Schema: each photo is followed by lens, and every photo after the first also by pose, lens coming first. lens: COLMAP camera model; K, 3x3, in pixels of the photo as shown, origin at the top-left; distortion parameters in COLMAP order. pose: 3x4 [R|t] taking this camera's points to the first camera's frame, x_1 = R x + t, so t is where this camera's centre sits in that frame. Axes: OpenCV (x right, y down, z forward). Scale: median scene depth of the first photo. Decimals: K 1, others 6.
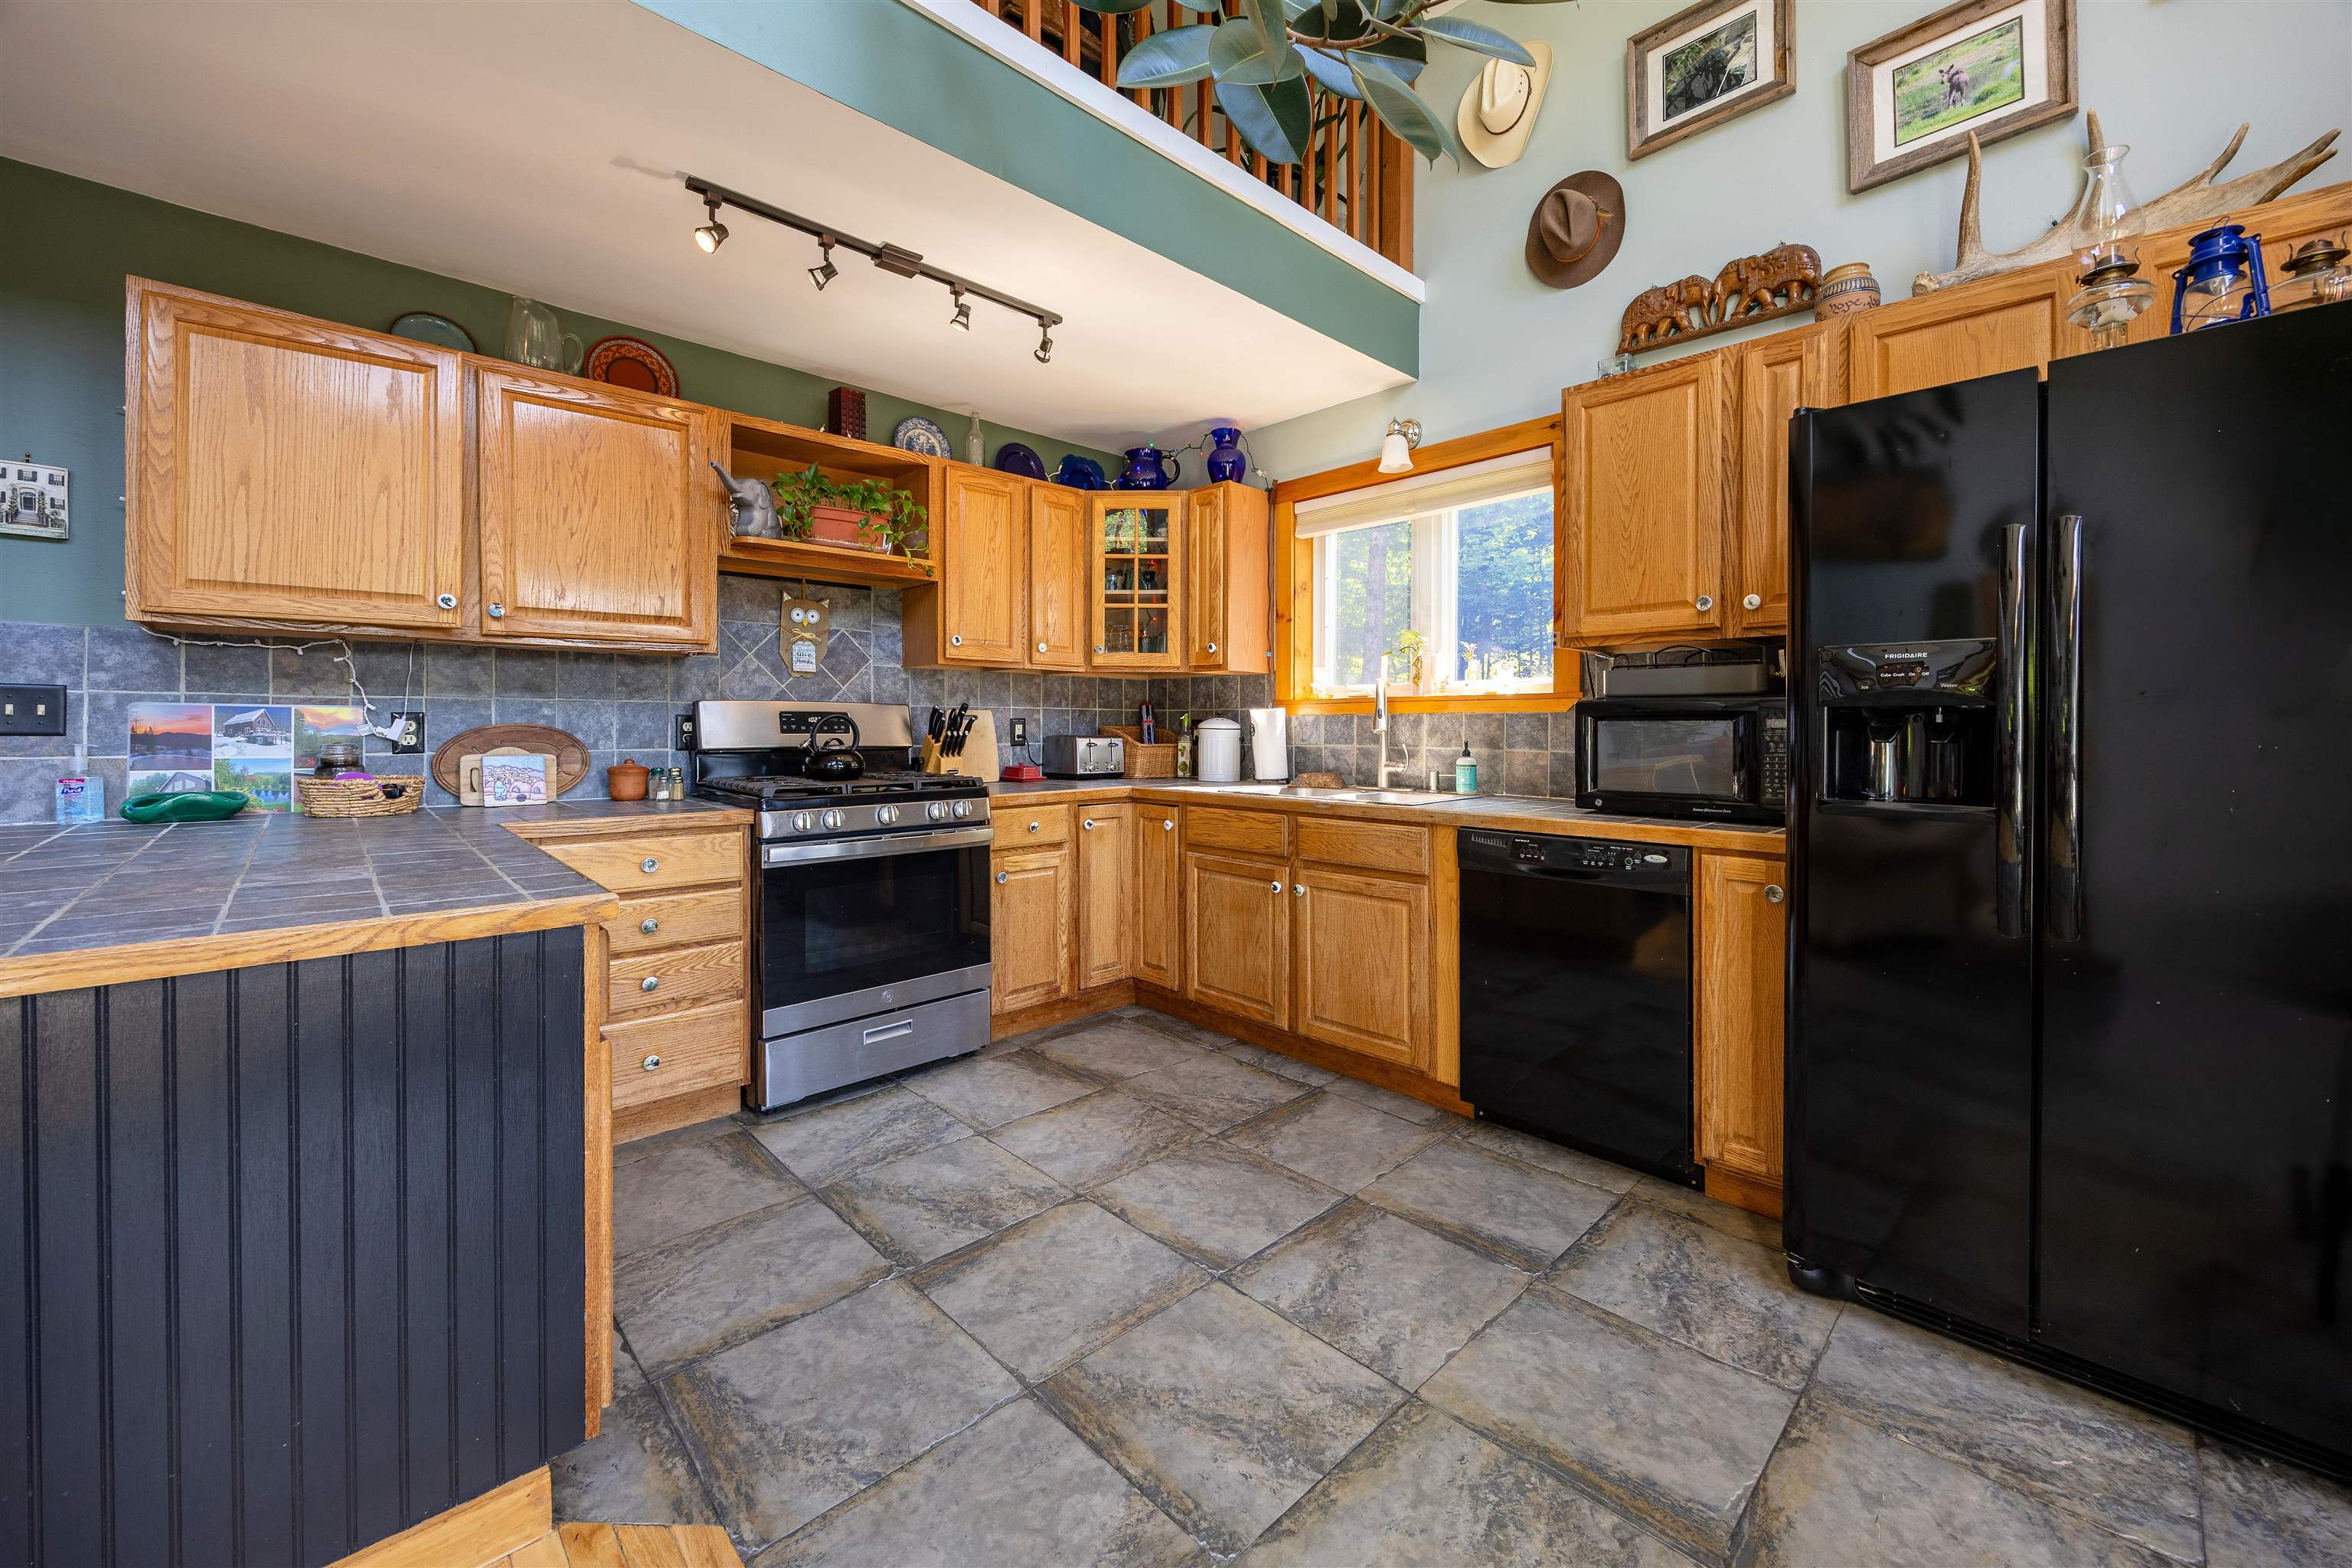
lens RADIAL K [[913.7, 0, 1195.6], [0, 913.7, 738.1], [0, 0, 1]] dist [-0.006901, 0.001142]
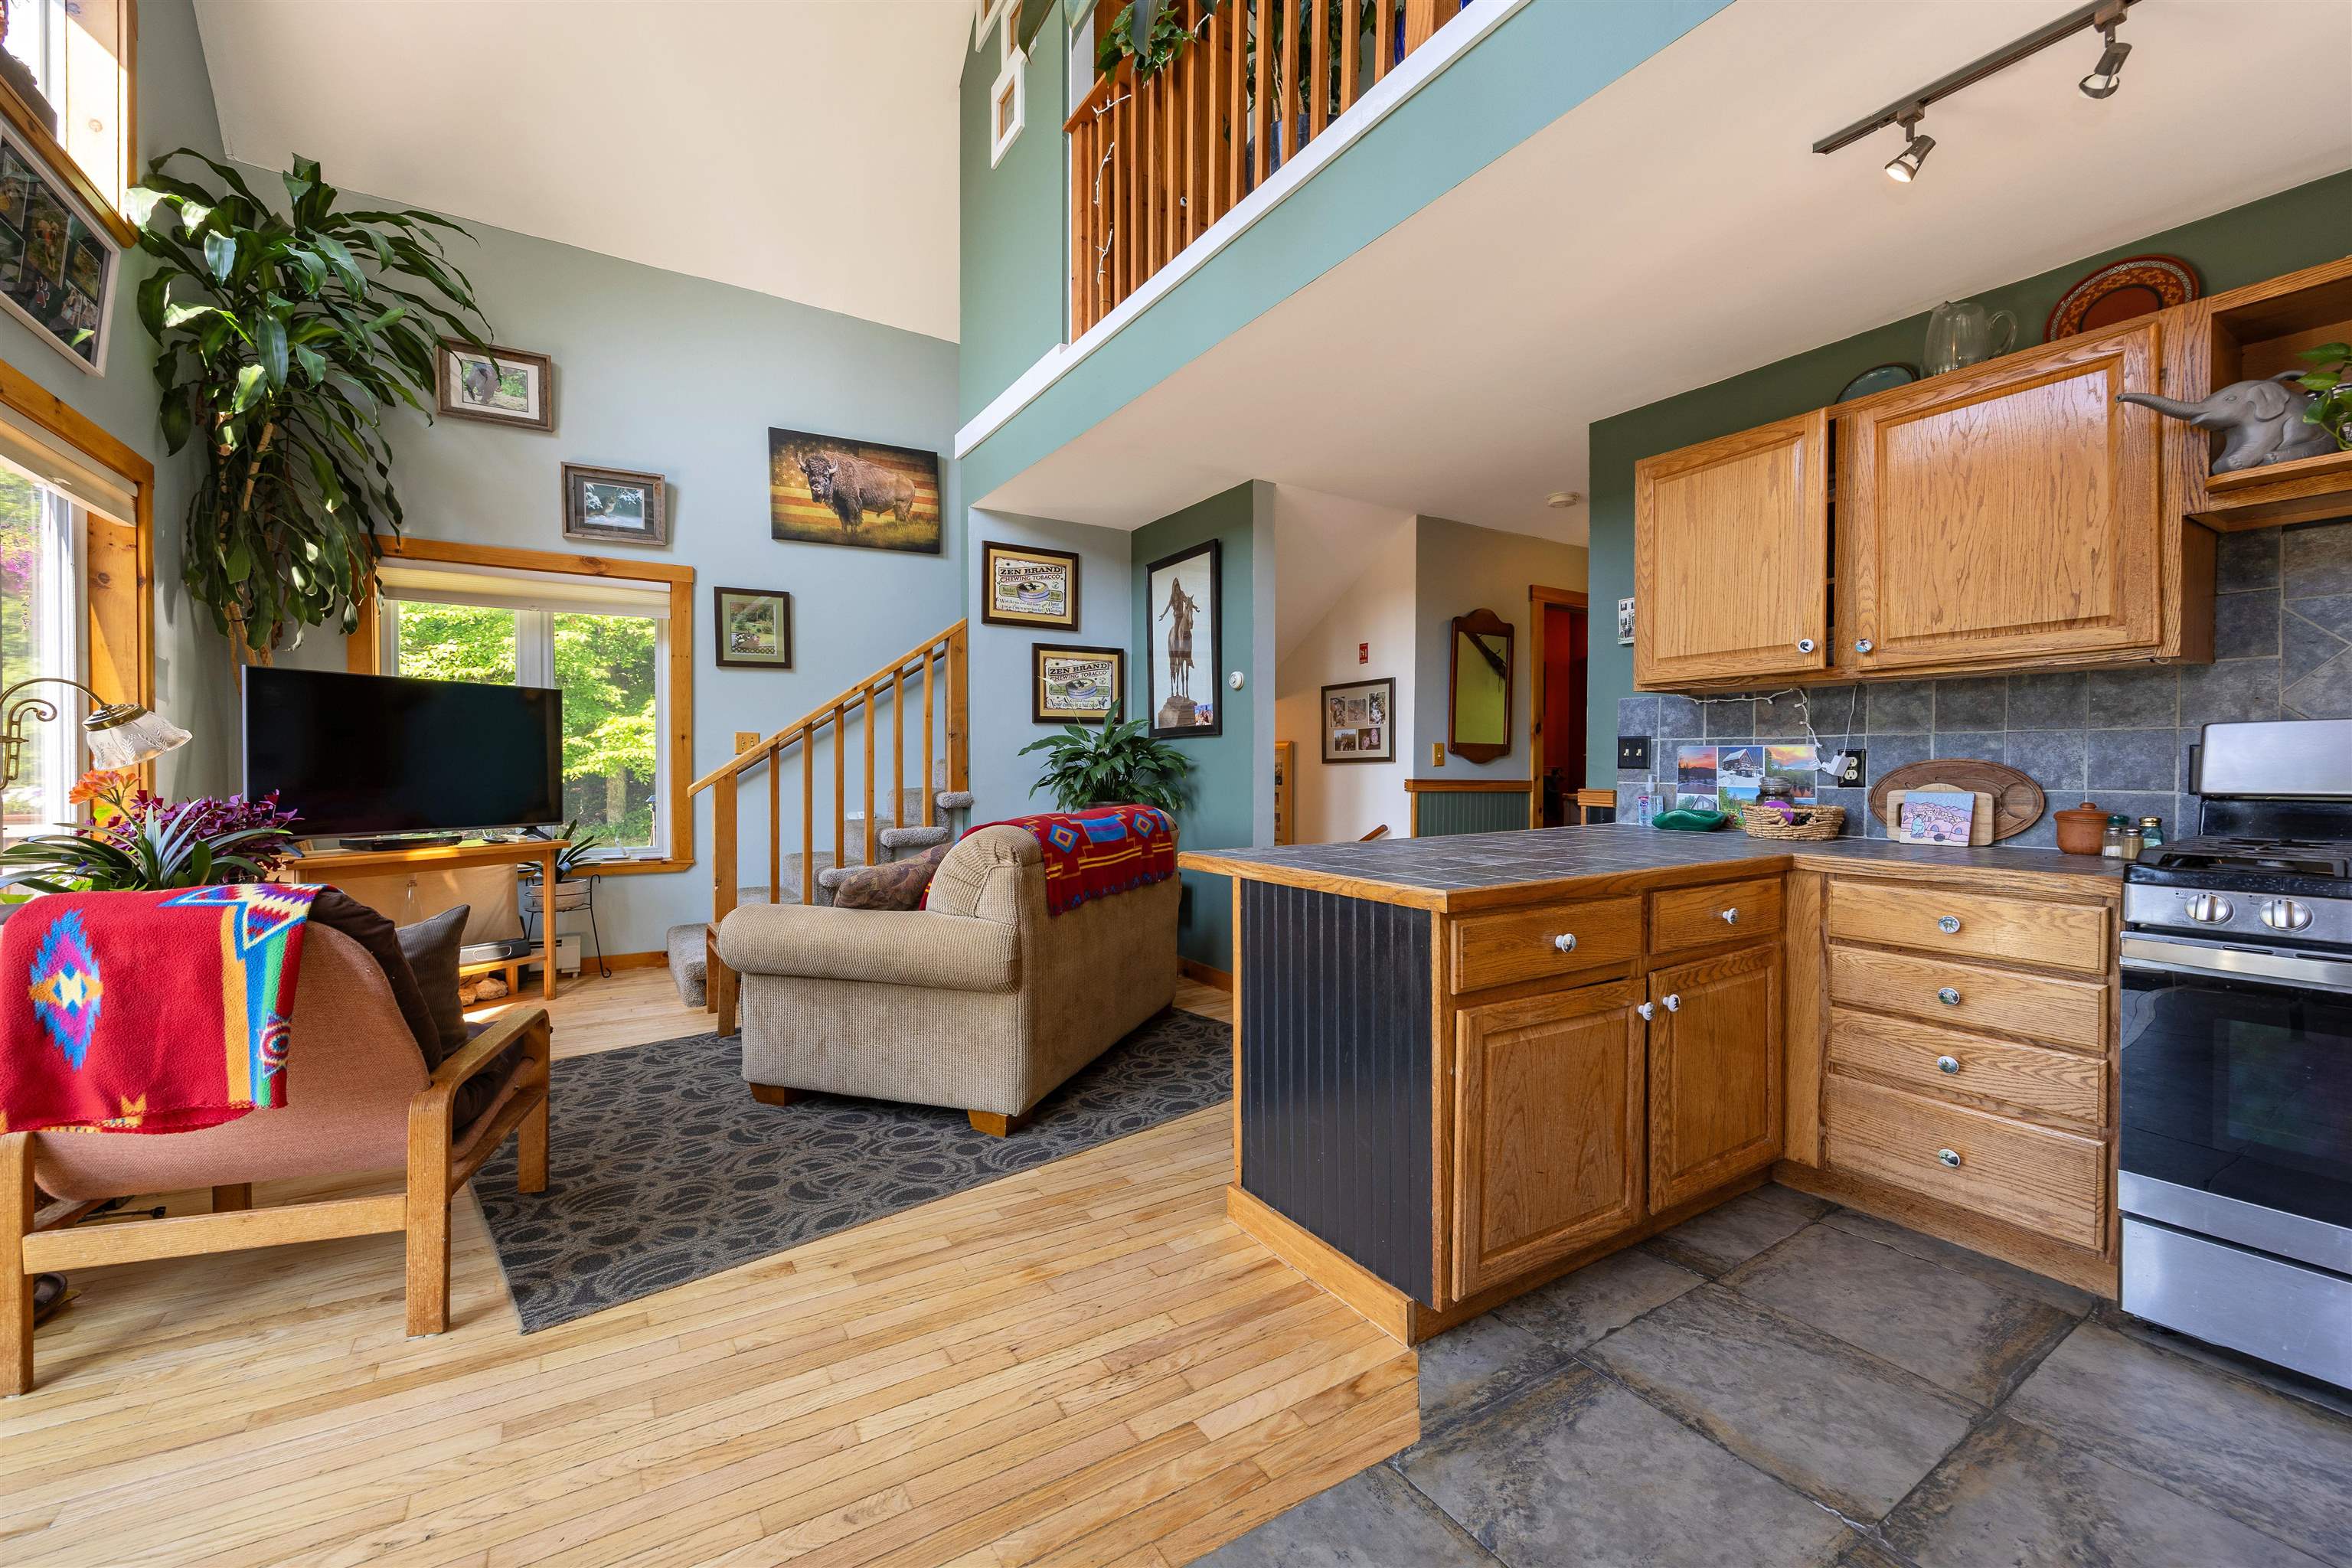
lens RADIAL K [[913.7, 0, 1148.4], [0, 913.7, 774.7], [0, 0, 1]] dist [-0.006901, 0.001142]
pose [[-0.230765, 0.007597, -0.972980, 0.340904], [-0.014071, 0.999839, 0.011143, 0.001304], [0.972908, 0.016262, -0.230621, 0.402521]]
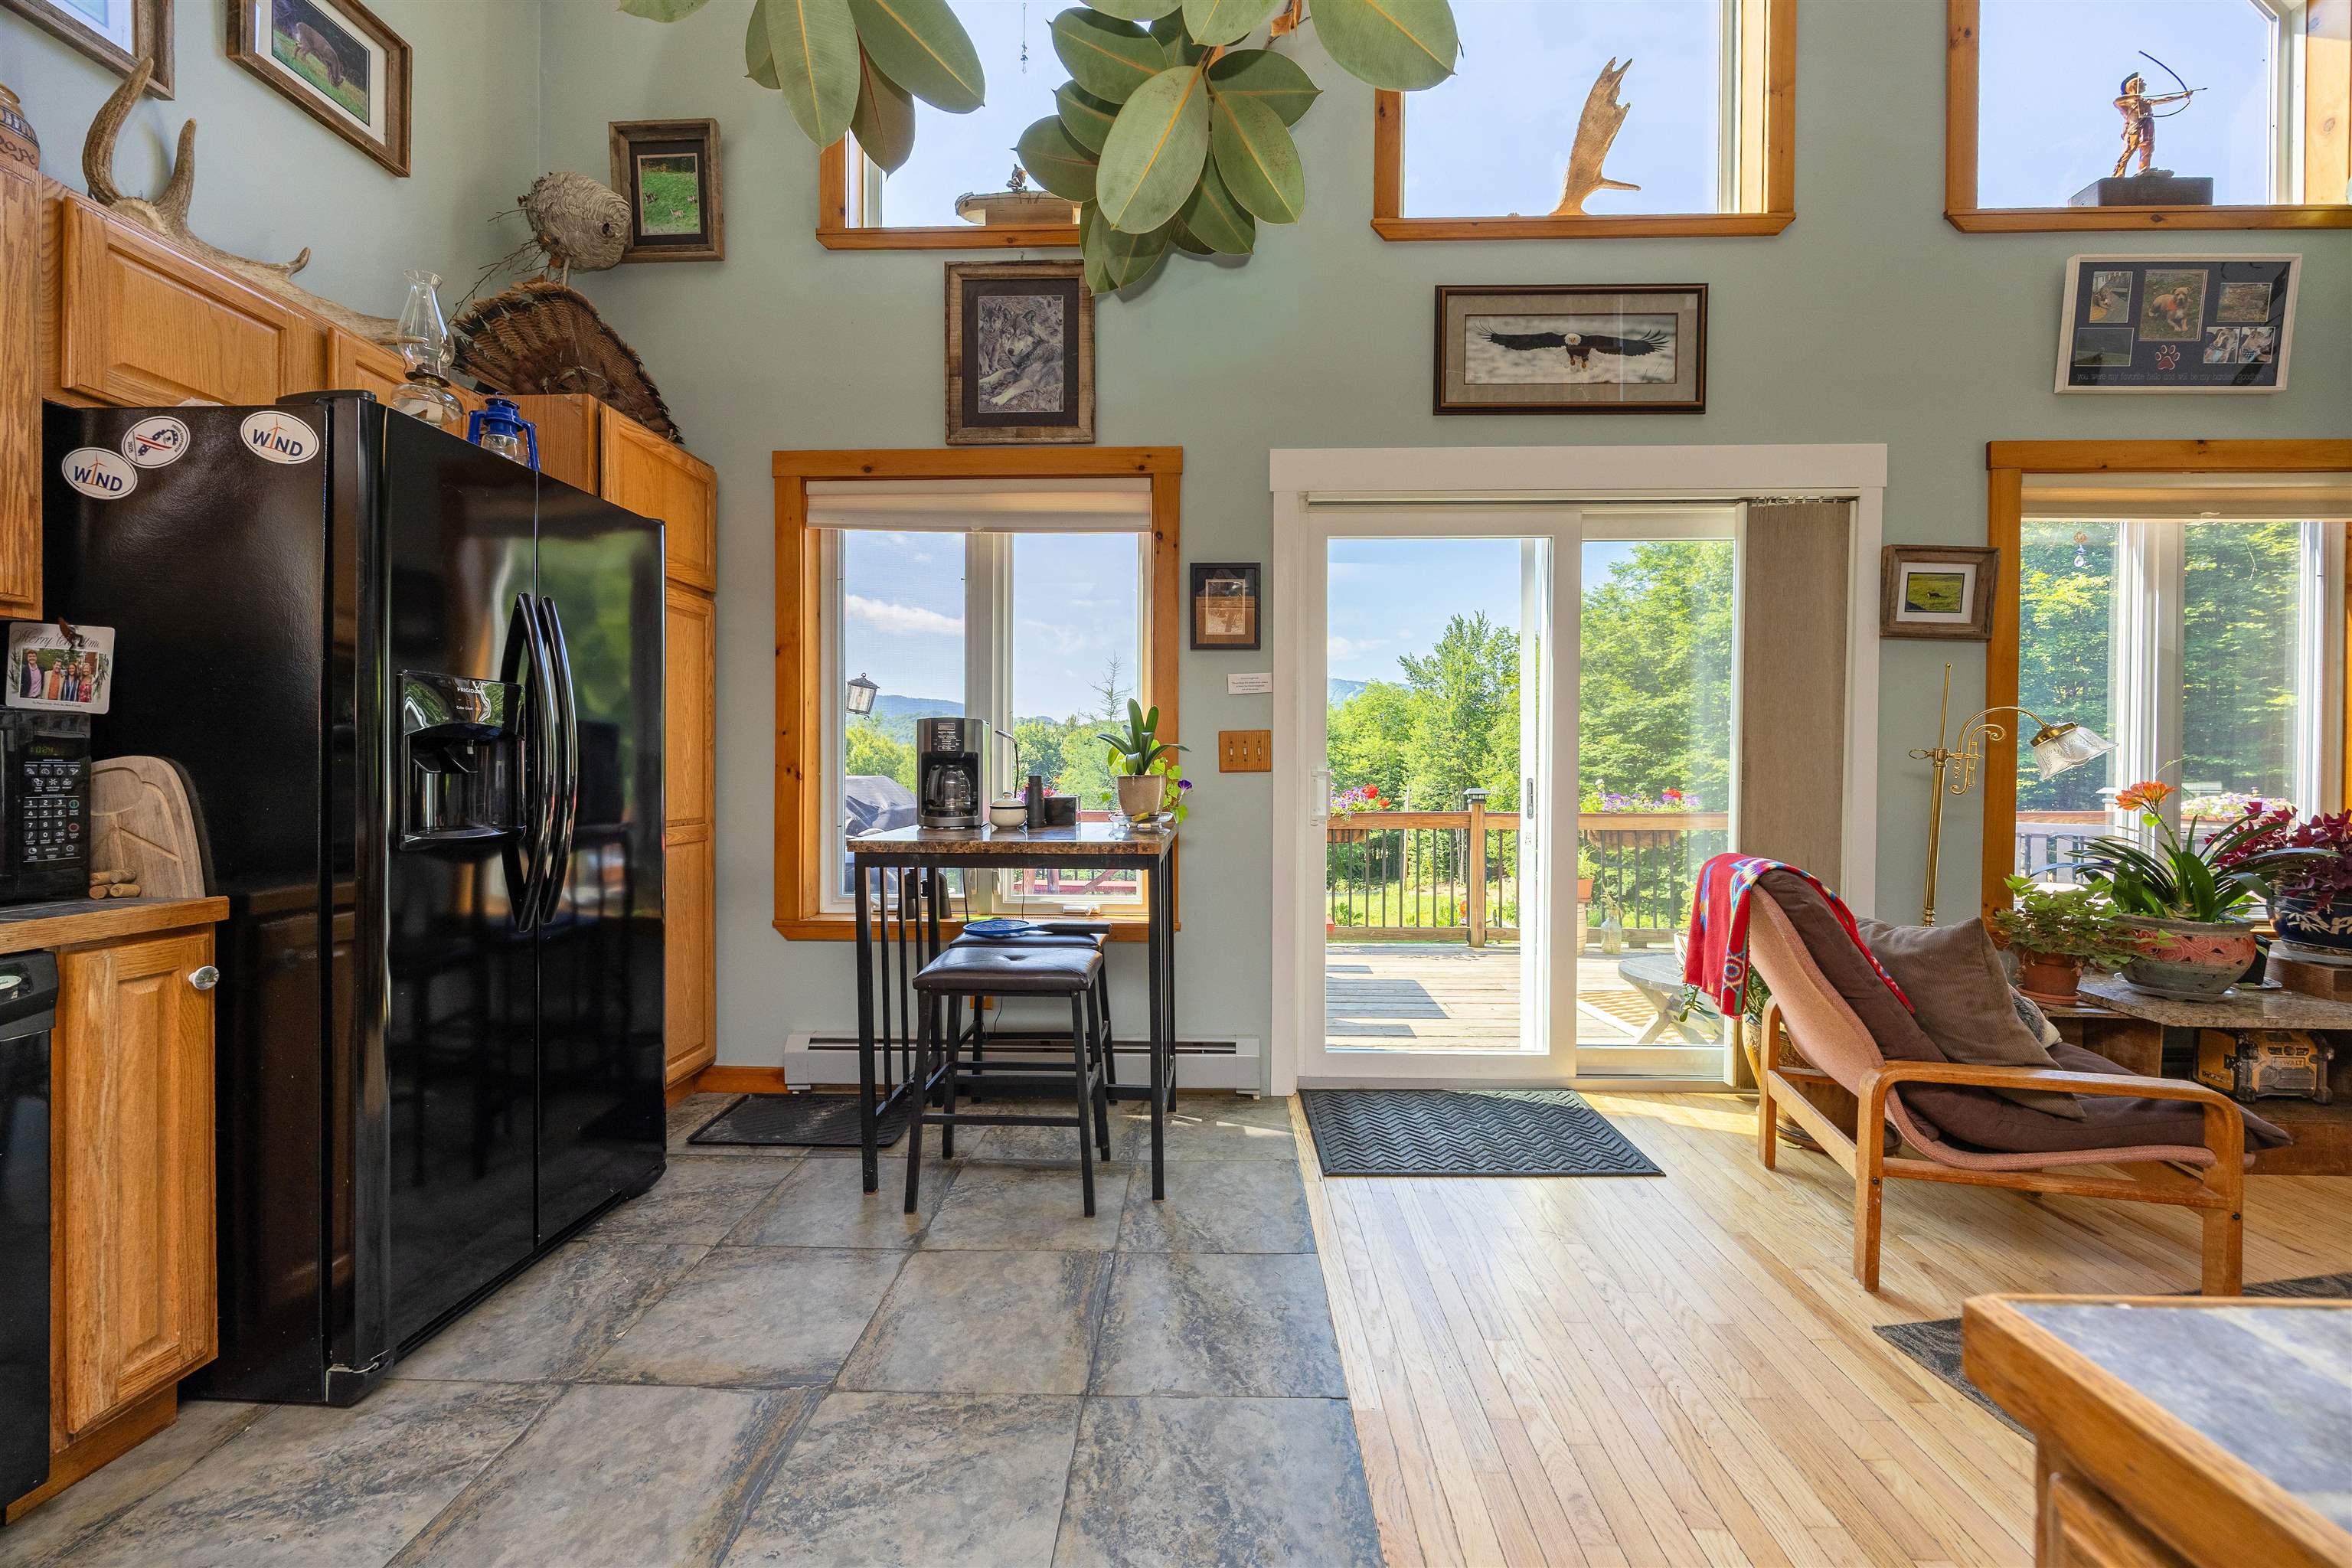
lens RADIAL K [[913.7, 0, 1185.5], [0, 913.7, 772.6], [0, 0, 1]] dist [-0.006901, 0.001142]
pose [[-0.684496, -0.005122, 0.728998, -0.338461], [0.003750, 0.999937, 0.010548, -0.001929], [-0.729007, 0.009954, -0.684434, 0.669405]]
